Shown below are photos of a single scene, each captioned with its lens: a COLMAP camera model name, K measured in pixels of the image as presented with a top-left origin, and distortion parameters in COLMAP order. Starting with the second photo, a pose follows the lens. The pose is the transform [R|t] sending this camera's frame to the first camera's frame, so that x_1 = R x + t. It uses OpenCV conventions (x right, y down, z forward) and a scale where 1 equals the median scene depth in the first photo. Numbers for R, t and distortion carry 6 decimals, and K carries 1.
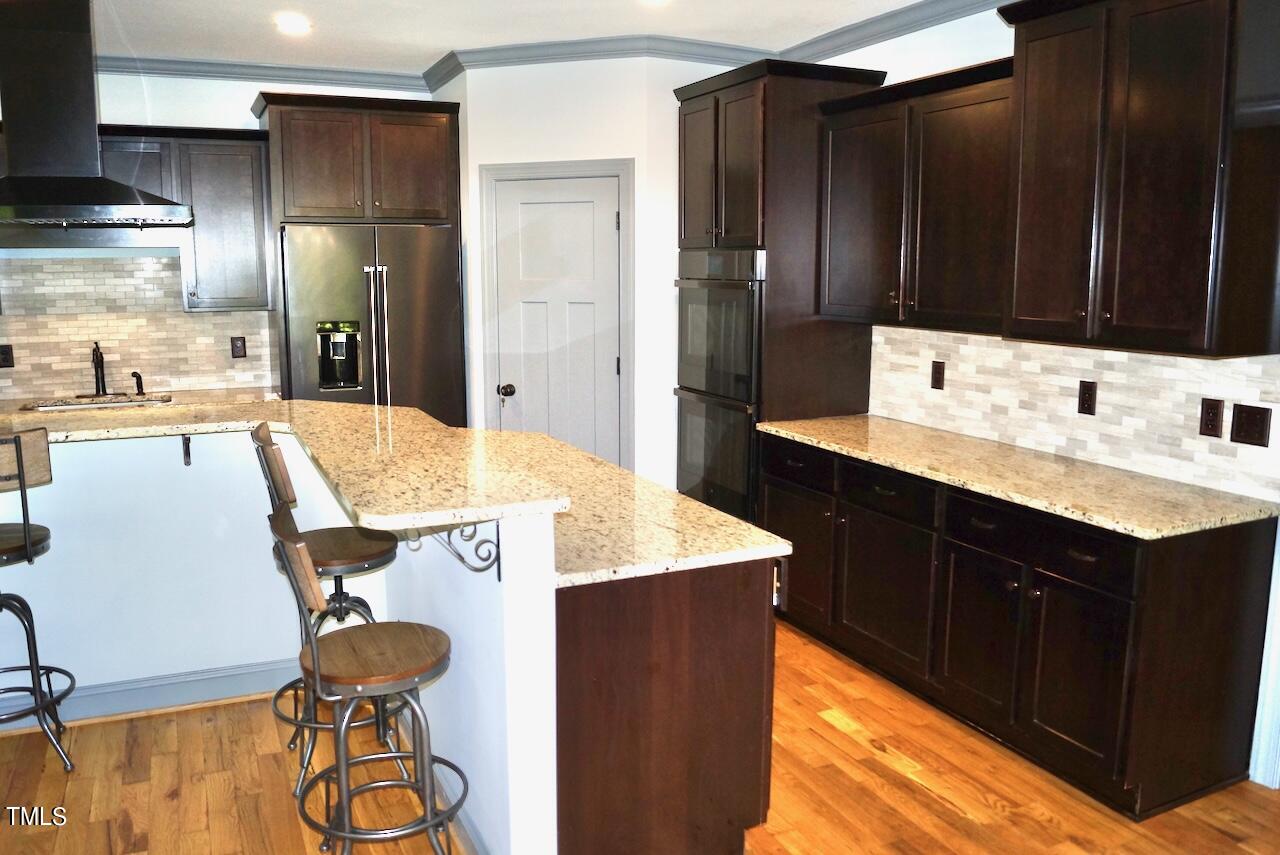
lens RADIAL K [[995.4, 0, 640.0], [0, 995.4, 427.5], [0, 0, 1]] dist [-0.084882, 0.007801]
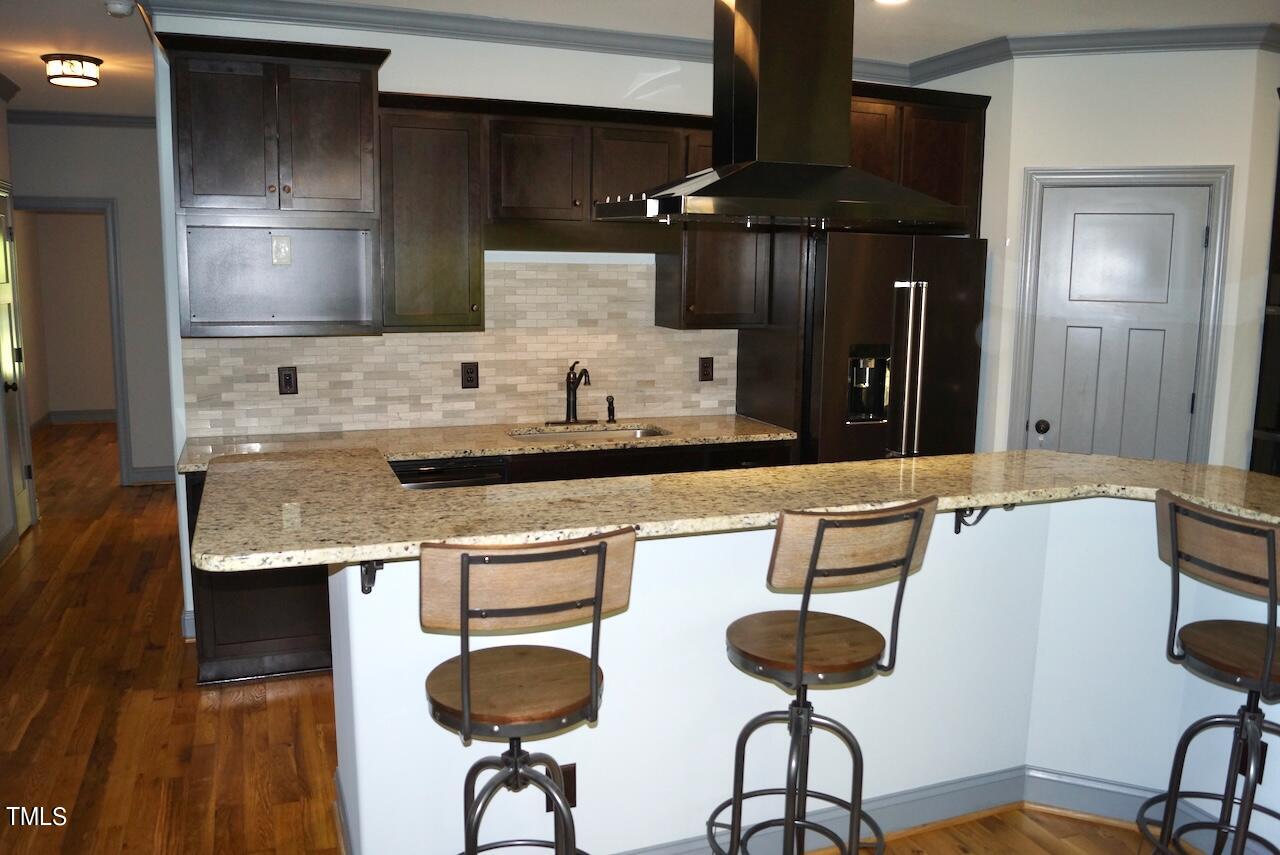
lens RADIAL K [[995.4, 0, 640.0], [0, 995.4, 427.5], [0, 0, 1]] dist [-0.084882, 0.007801]
pose [[0.997224, 0.021275, -0.071363, -0.500461], [-0.021827, 0.999738, -0.006956, -0.027509], [0.071196, 0.008494, 0.997426, 0.137179]]
